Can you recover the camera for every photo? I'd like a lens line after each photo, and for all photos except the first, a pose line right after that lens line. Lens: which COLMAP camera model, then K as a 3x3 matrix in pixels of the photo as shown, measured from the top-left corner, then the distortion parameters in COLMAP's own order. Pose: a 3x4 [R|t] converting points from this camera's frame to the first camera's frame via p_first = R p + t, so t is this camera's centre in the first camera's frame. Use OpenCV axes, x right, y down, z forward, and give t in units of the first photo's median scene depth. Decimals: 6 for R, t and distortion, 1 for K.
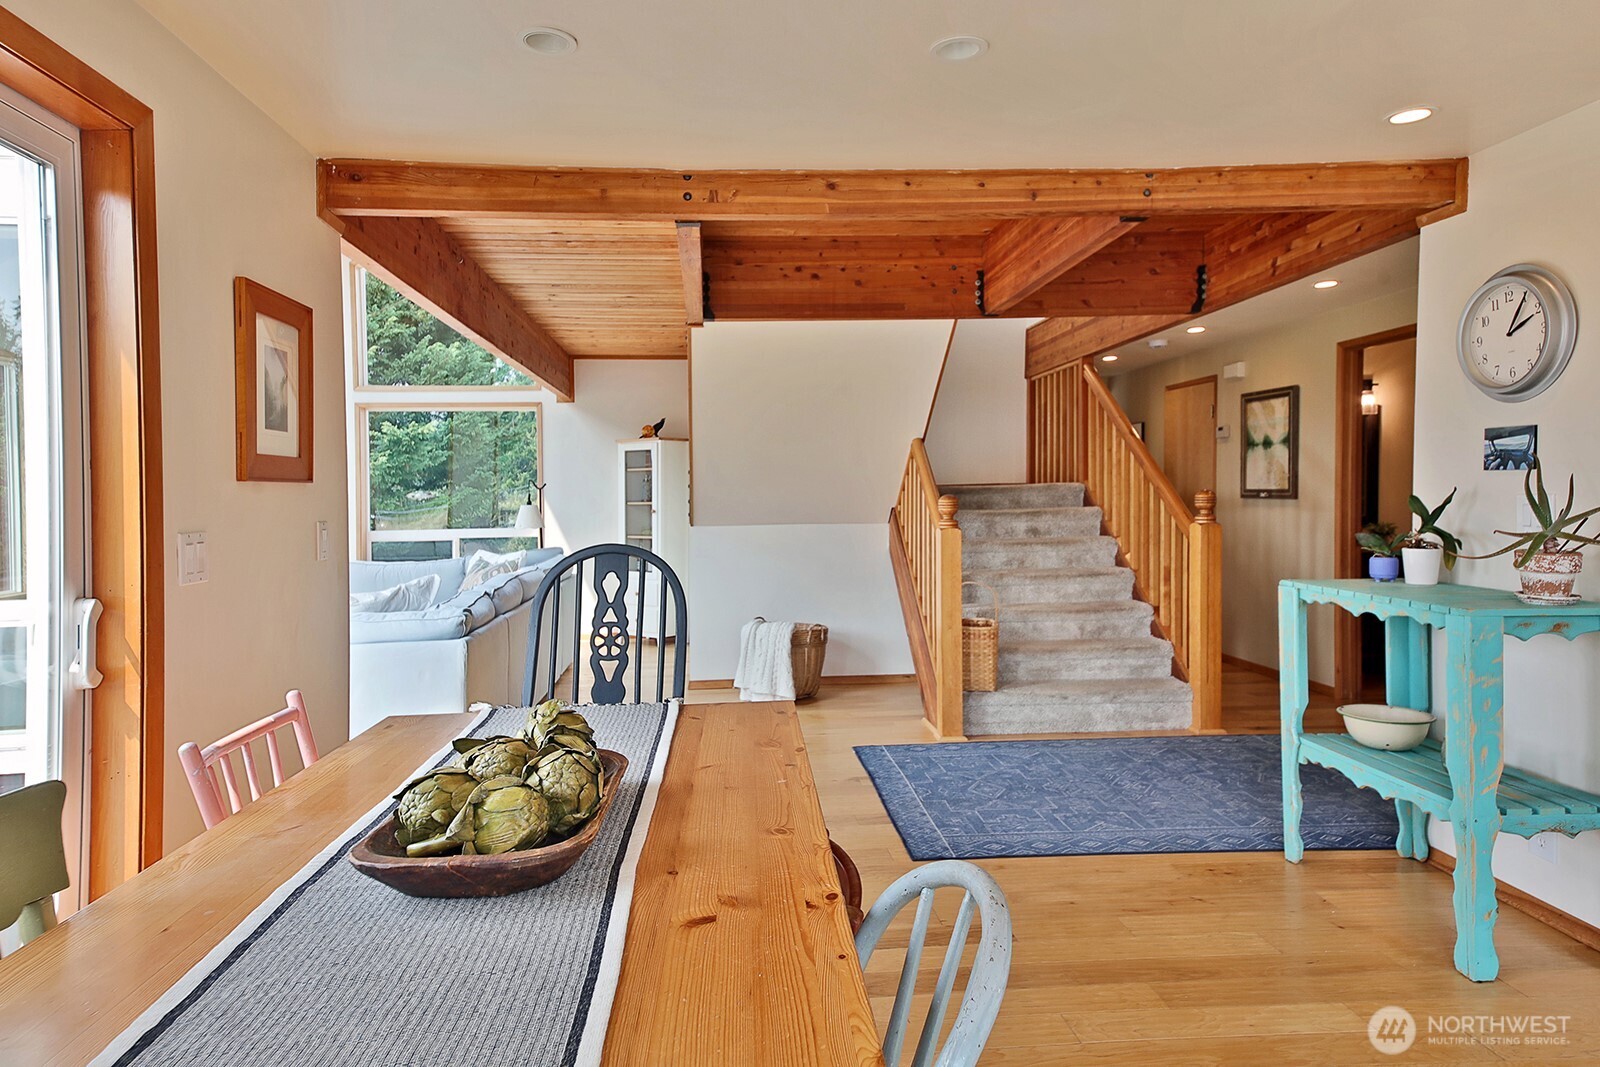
lens RADIAL K [[1016.5, 0, 792.8], [0, 1016.5, 515.2], [0, 0, 1]] dist [0.110382, -0.042559]
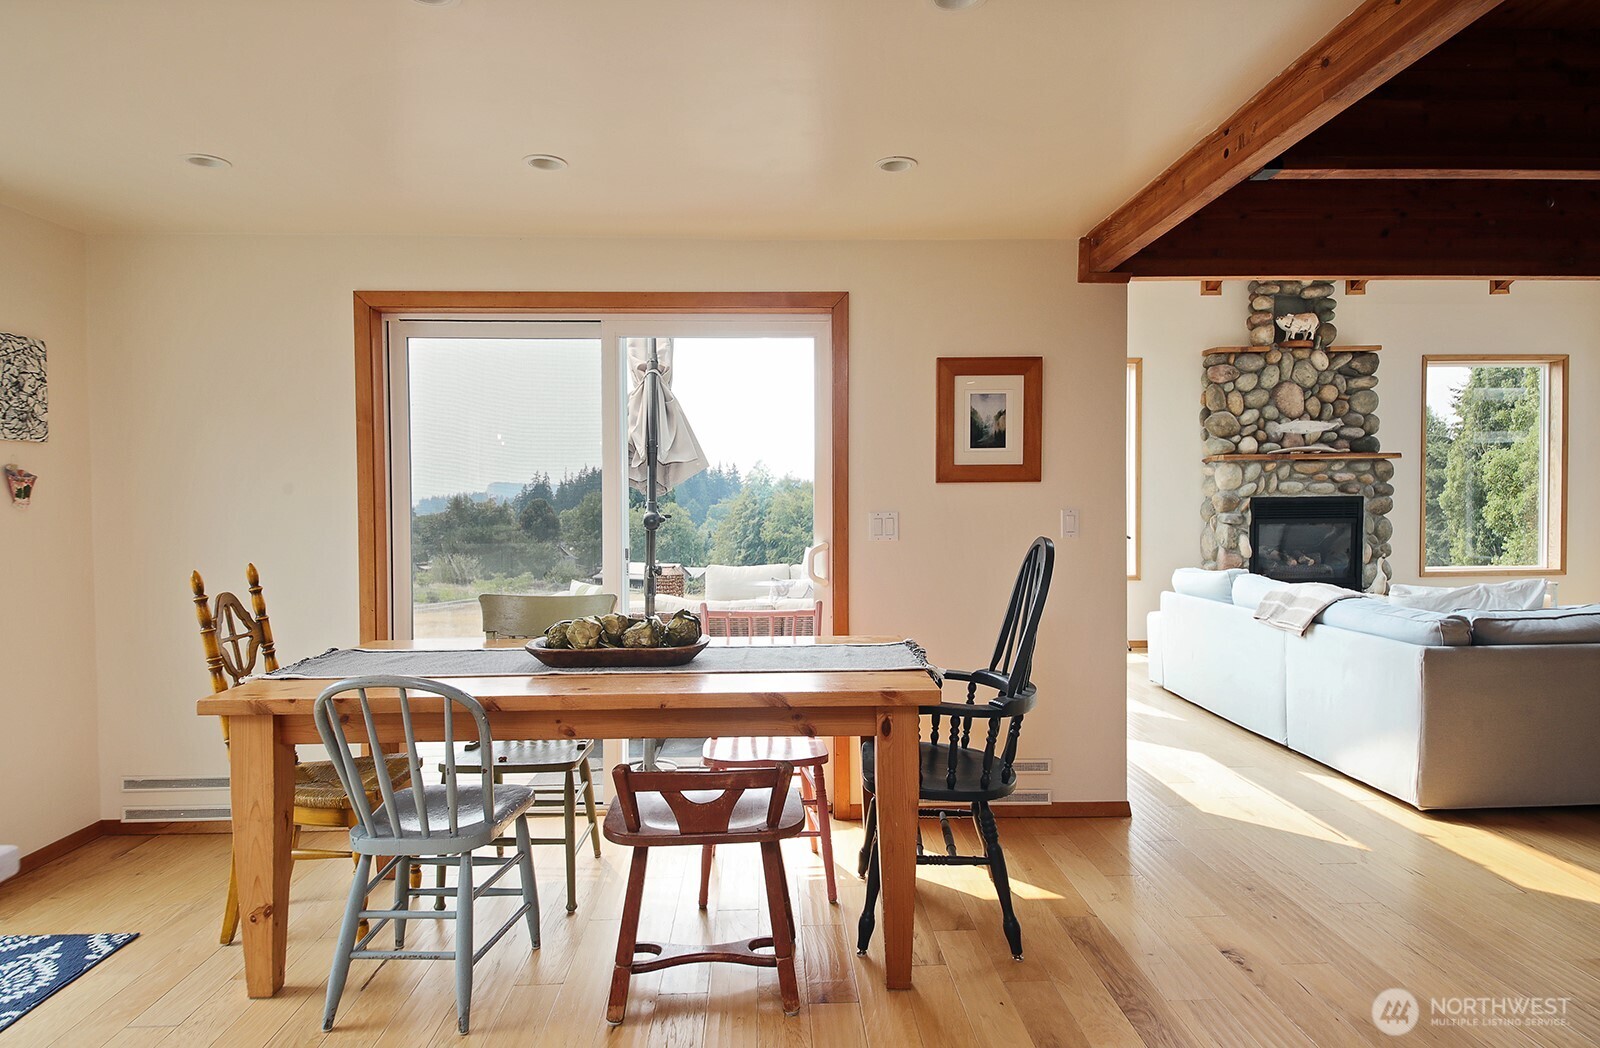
lens RADIAL K [[918.1, 0, 800.0], [0, 918.1, 524.0], [0, 0, 1]] dist [0.041391, -0.000877]
pose [[-0.041856, 0.044584, -0.998128, 0.812622], [-0.017193, 0.998824, 0.045336, -0.026559], [0.998976, 0.019058, -0.041041, 0.757474]]
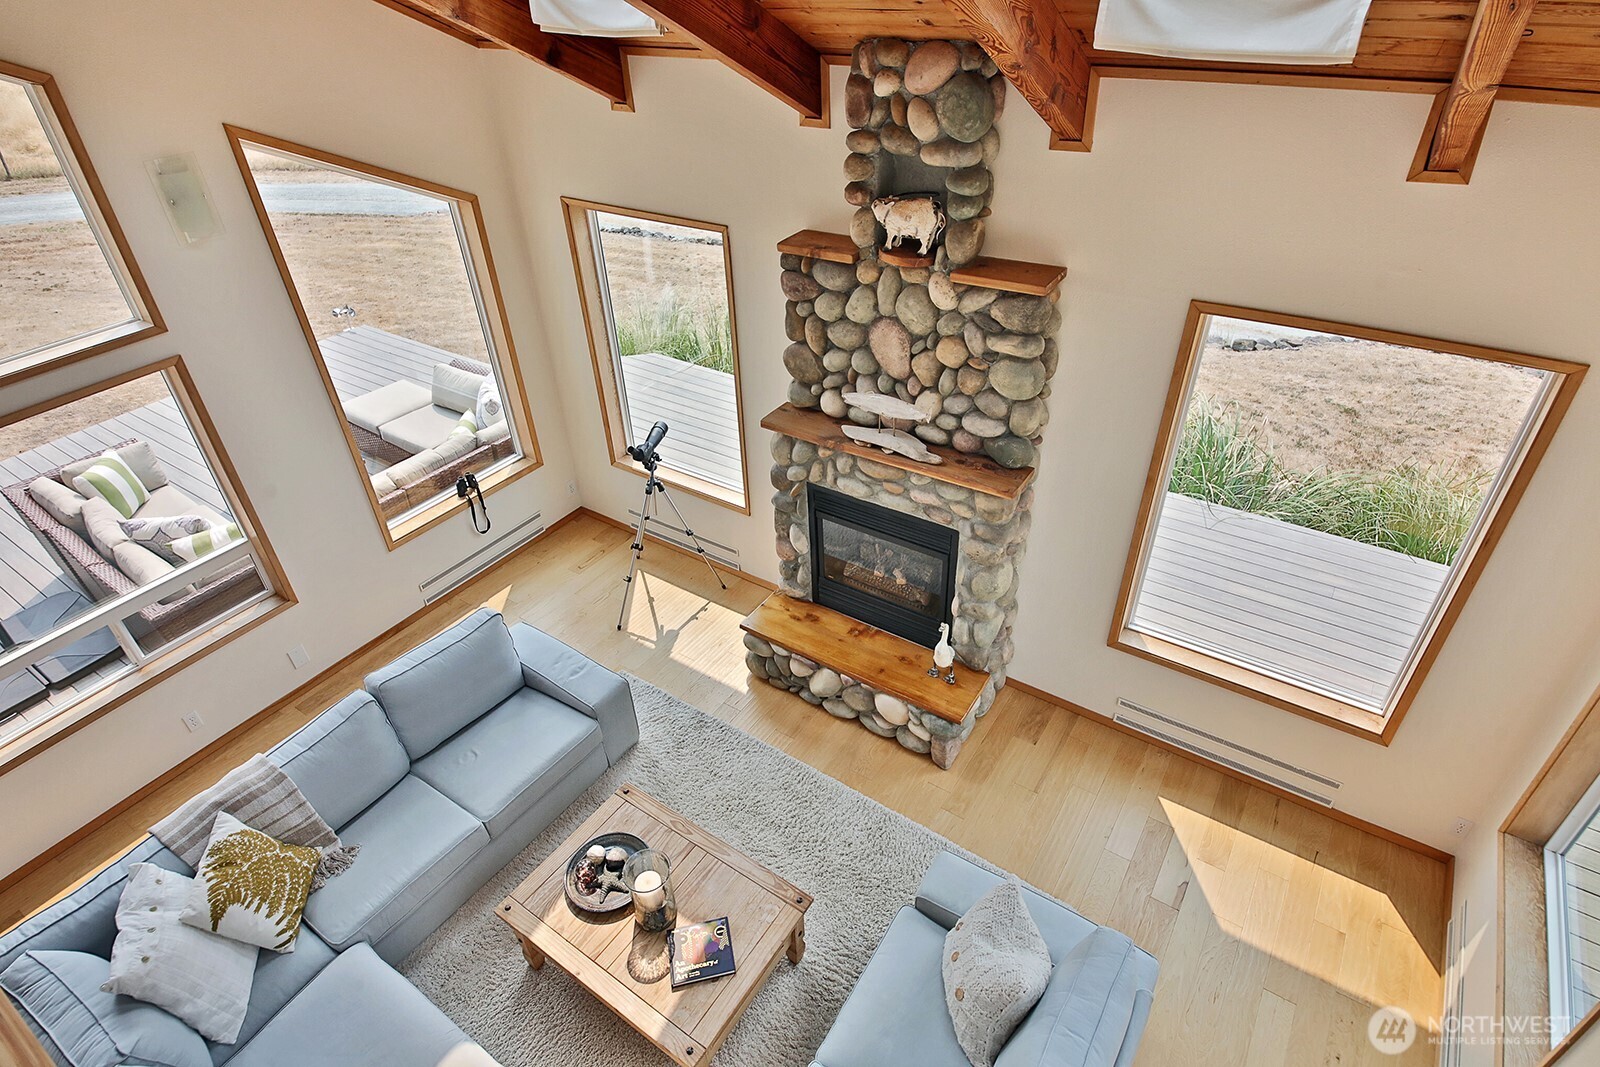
lens RADIAL K [[857.1, 0, 793.4], [0, 857.1, 524.3], [0, 0, 1]] dist [0.091285, -0.044620]
pose [[-0.623525, 0.478699, -0.618114, -0.785559], [0.028939, 0.804215, 0.593633, -0.925458], [0.781268, 0.352258, -0.515301, 2.787712]]
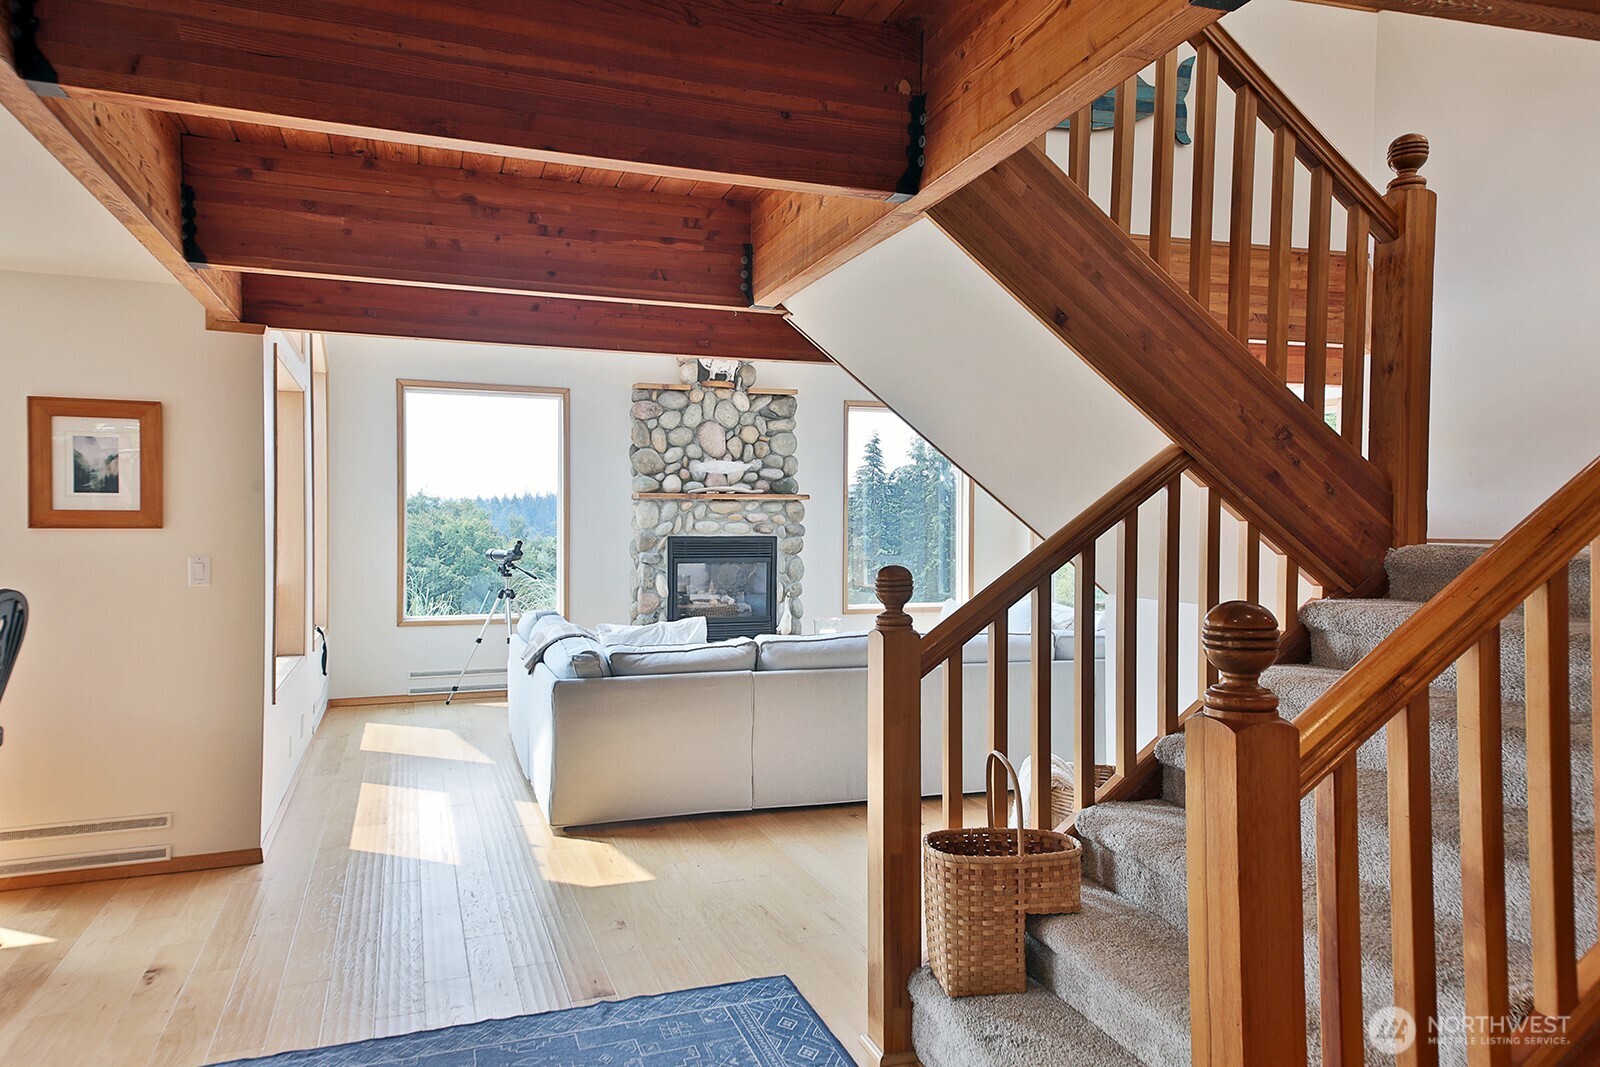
lens RADIAL K [[1111.5, 0, 800.0], [0, 1111.5, 533.5], [0, 0, 1]] dist [0.070371, 0.000654]
pose [[0.254626, 0.026451, -0.966678, 1.241319], [-0.033100, 0.999279, 0.018624, -0.083537], [0.966473, 0.027255, 0.255318, 1.484242]]
